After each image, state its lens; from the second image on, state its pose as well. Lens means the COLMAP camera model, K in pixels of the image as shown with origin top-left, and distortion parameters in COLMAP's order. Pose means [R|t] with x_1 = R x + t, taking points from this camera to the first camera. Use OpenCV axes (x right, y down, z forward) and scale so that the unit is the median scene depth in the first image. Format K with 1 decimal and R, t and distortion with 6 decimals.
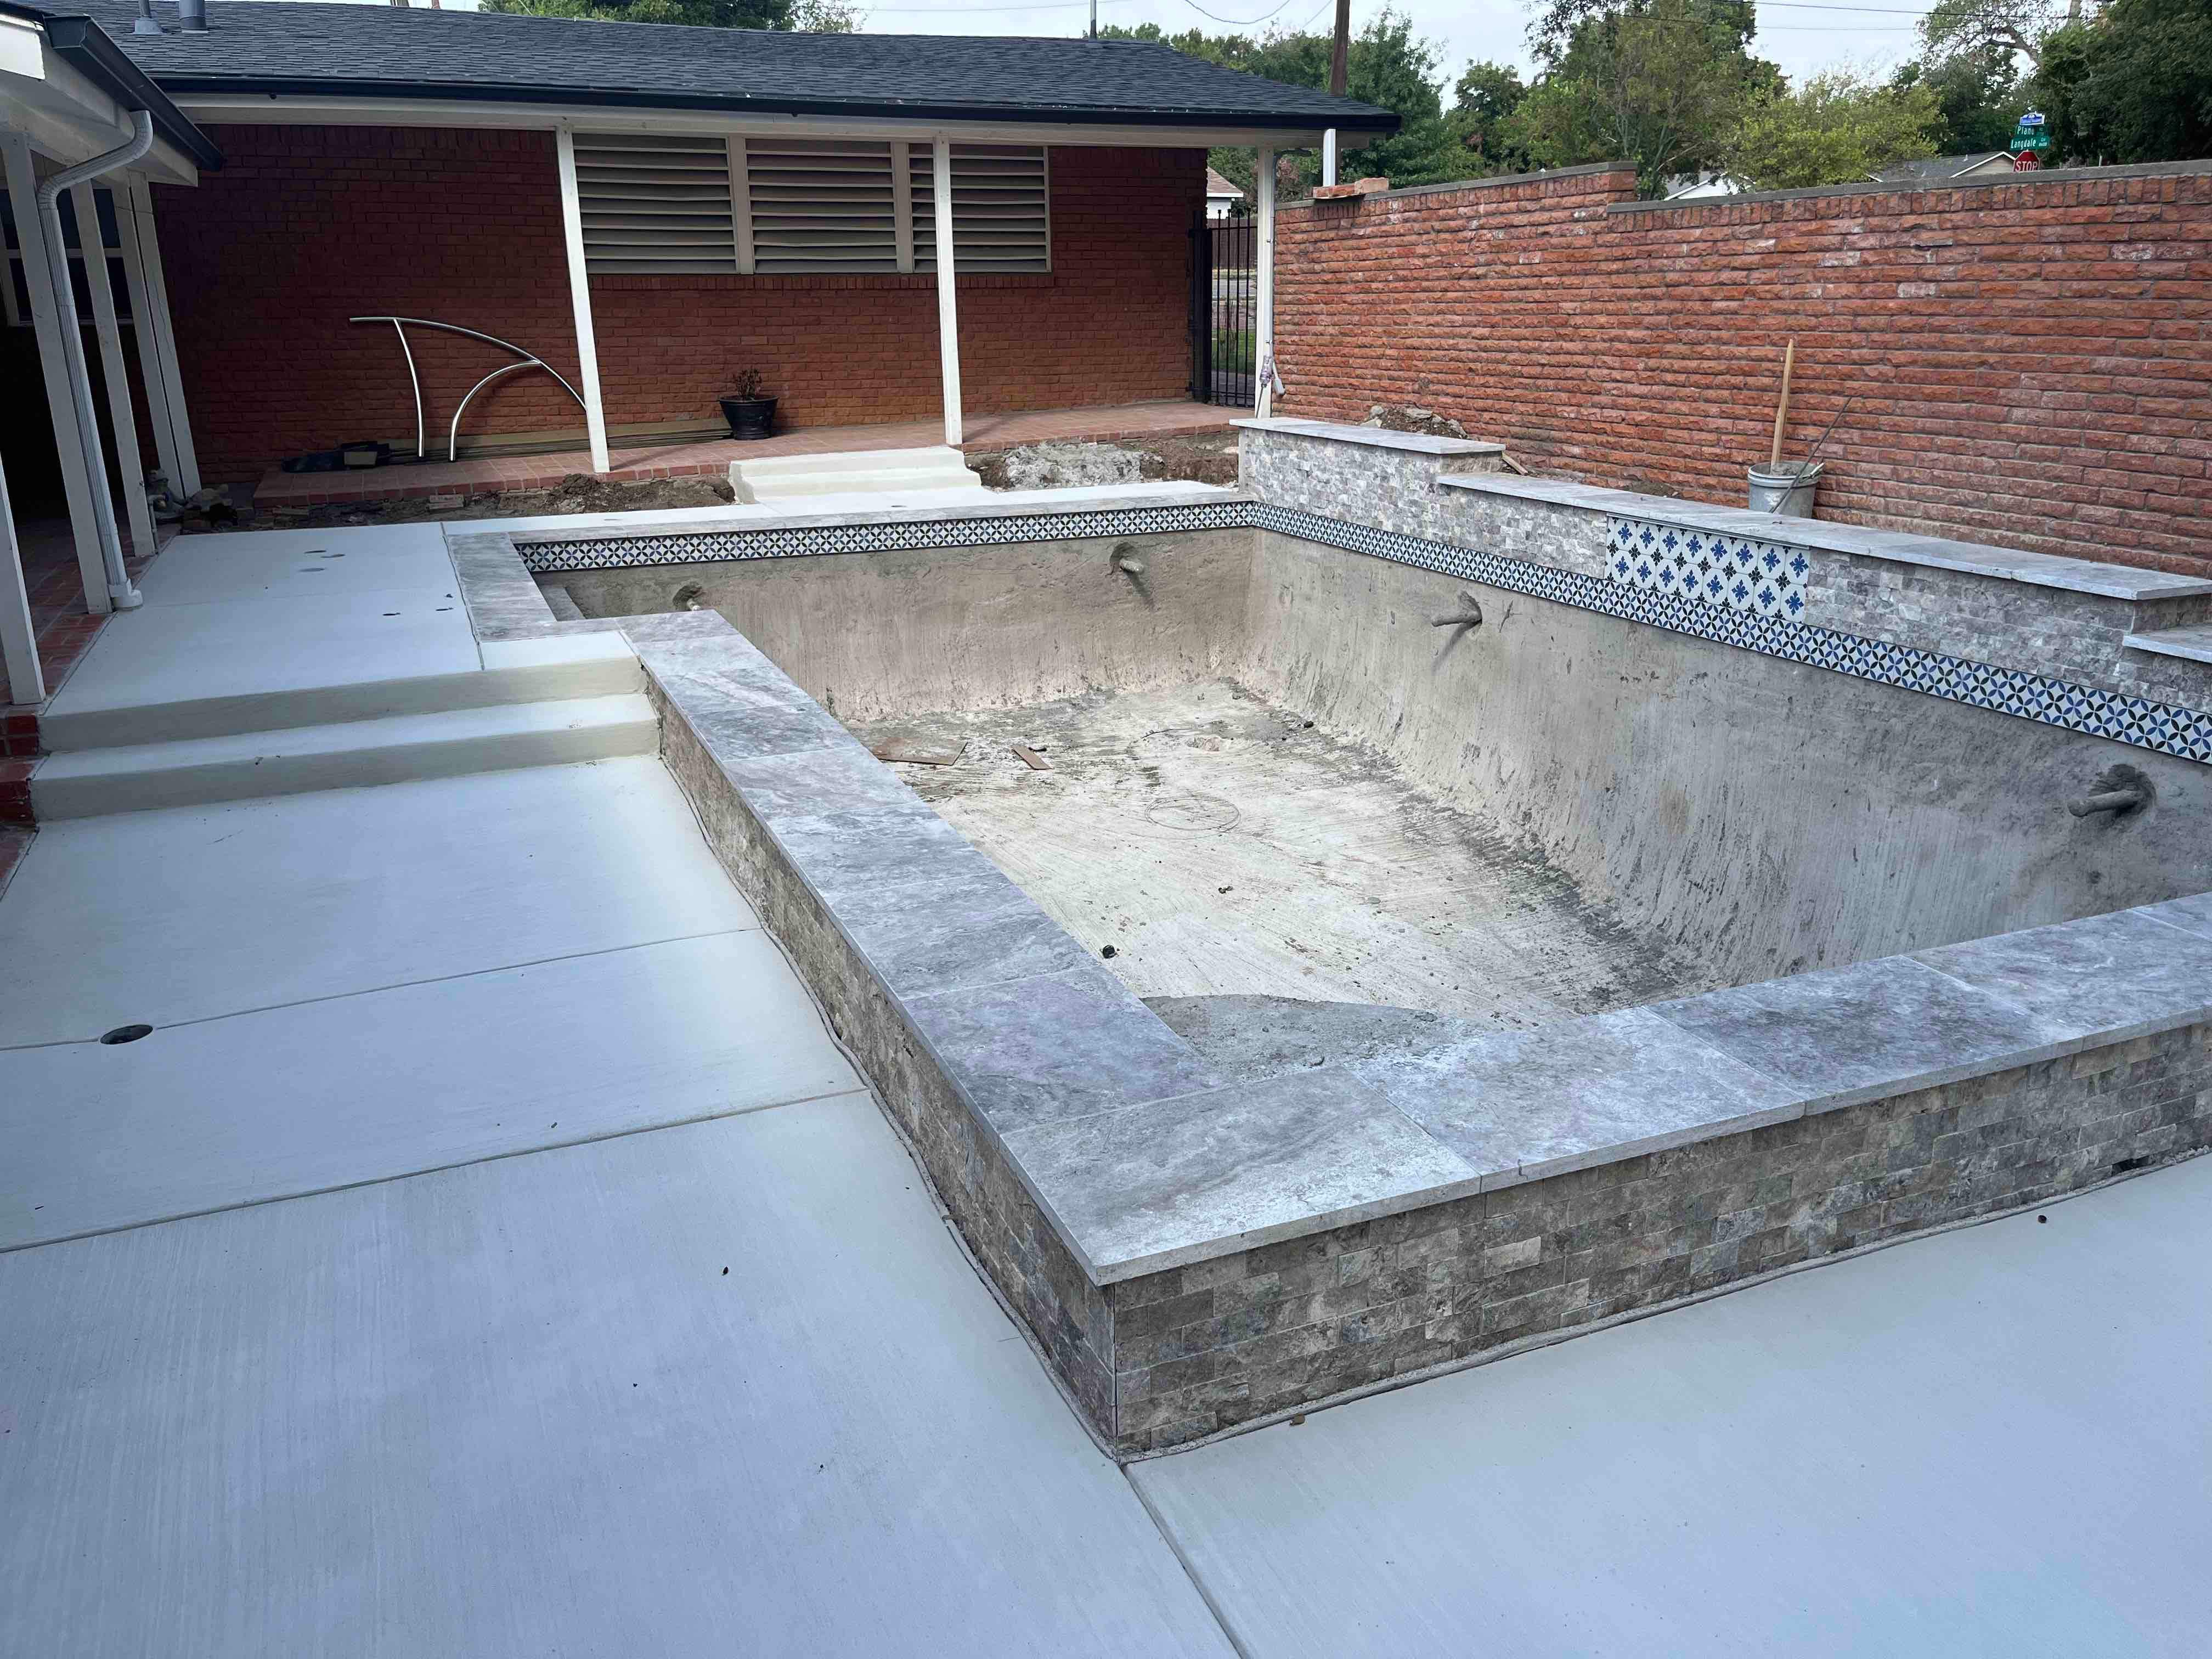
lens RADIAL K [[1659.4, 0, 1116.7], [0, 1659.4, 820.0], [0, 0, 1]] dist [0.084664, -0.123388]
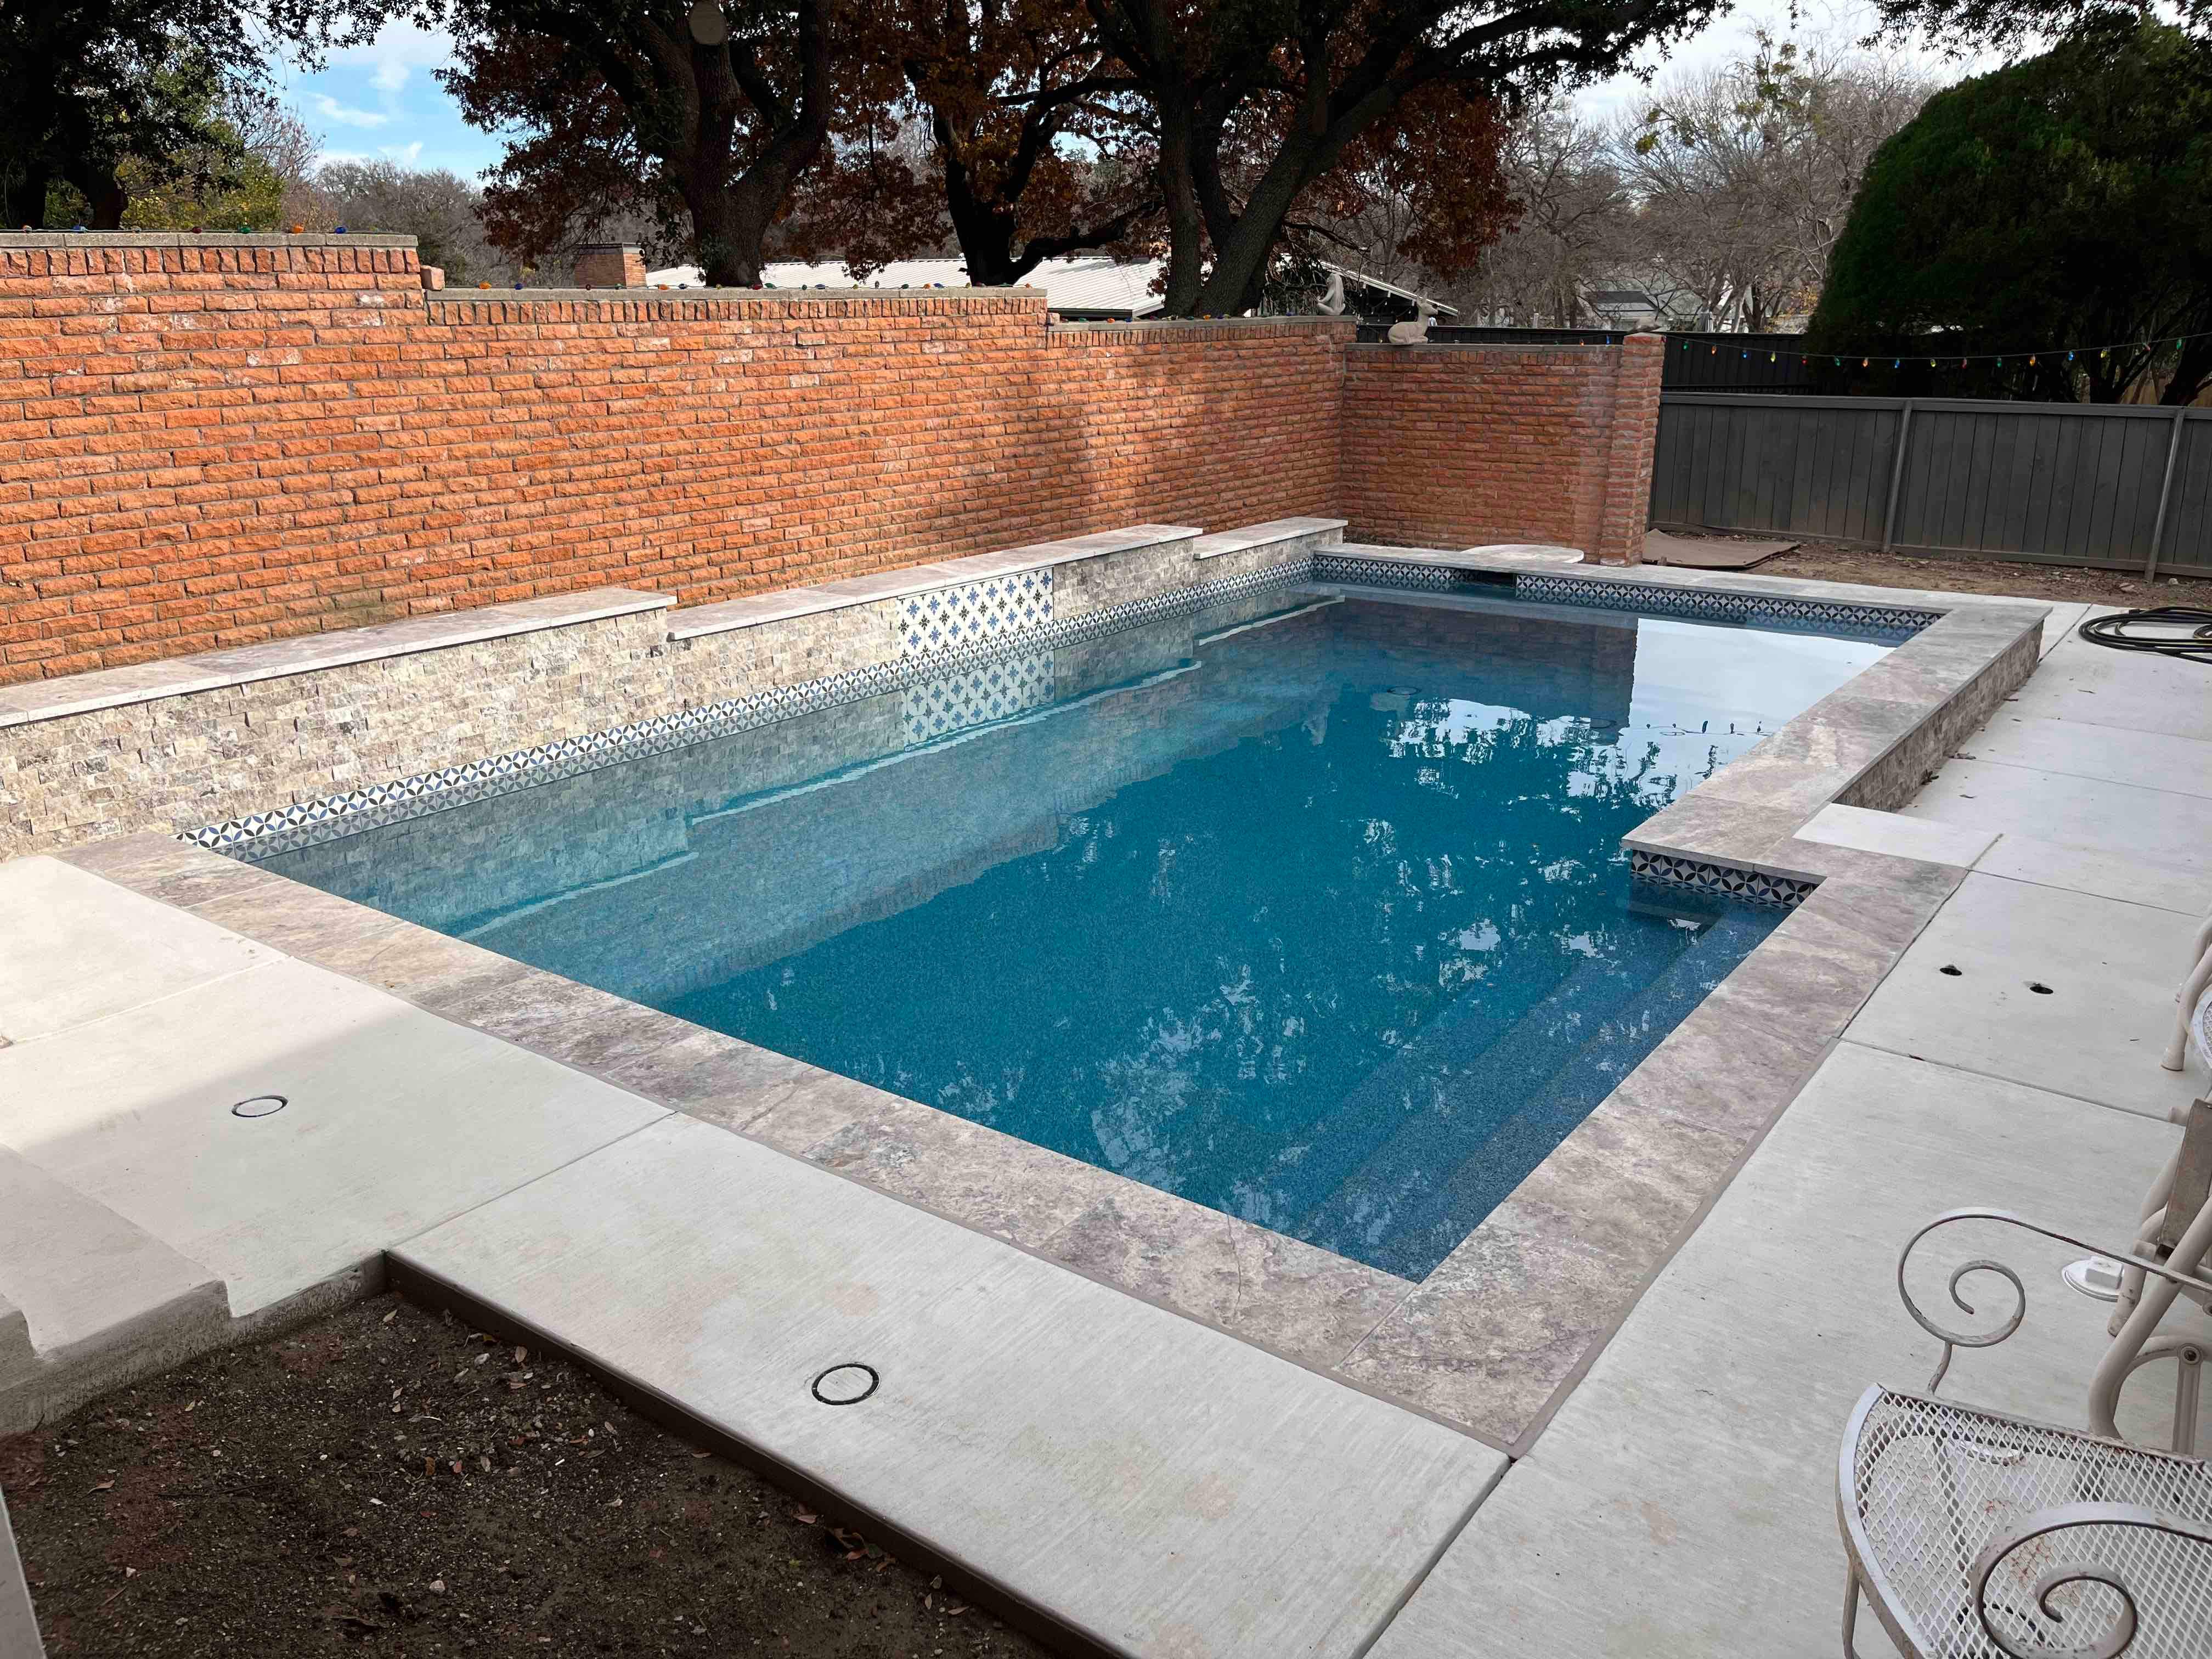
lens RADIAL K [[1709.8, 0, 1107.8], [0, 1709.8, 748.5], [0, 0, 1]] dist [0.093989, -0.126025]
pose [[-0.508612, -0.211268, 0.834673, -0.555773], [0.268147, 0.882347, 0.386731, -0.387701], [-0.818175, 0.420511, -0.392122, 1.096517]]
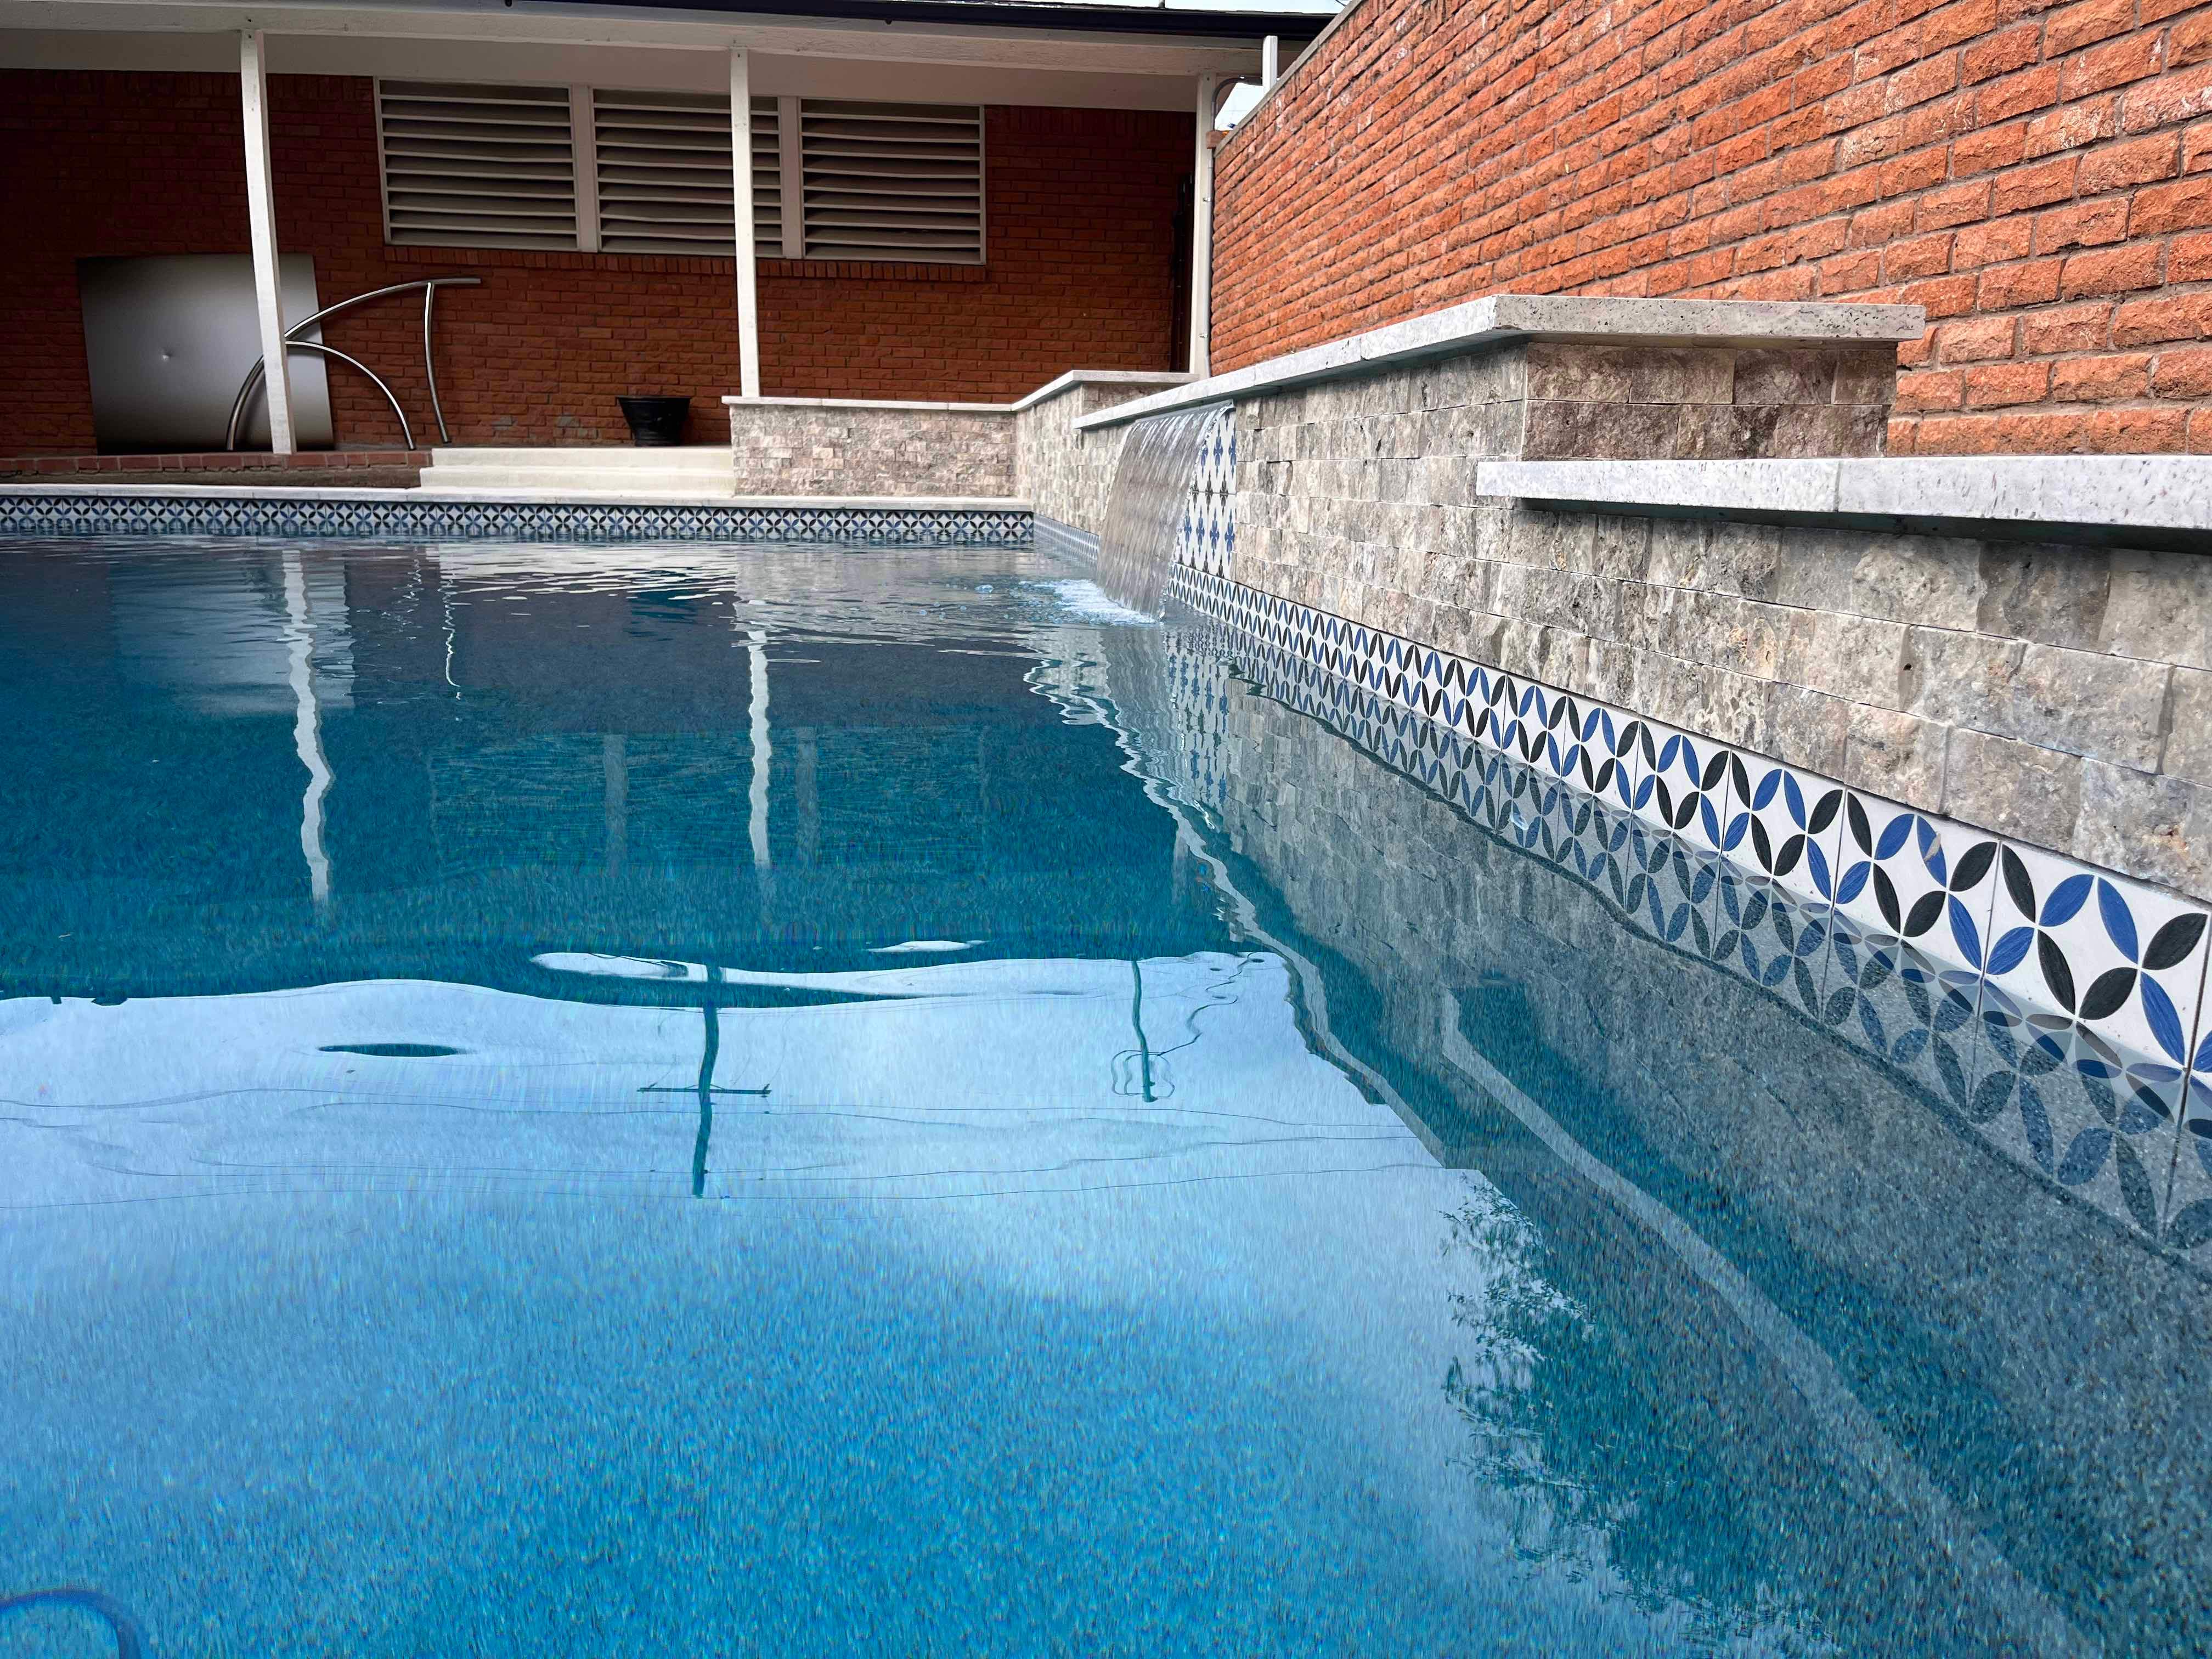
lens RADIAL K [[1659.4, 0, 1116.7], [0, 1659.4, 820.0], [0, 0, 1]] dist [0.084664, -0.123388]
pose [[0.961413, 0.080485, -0.263073, 0.353894], [-0.106589, 0.990534, -0.086490, -0.009617], [0.253622, 0.111193, 0.960891, 0.408823]]
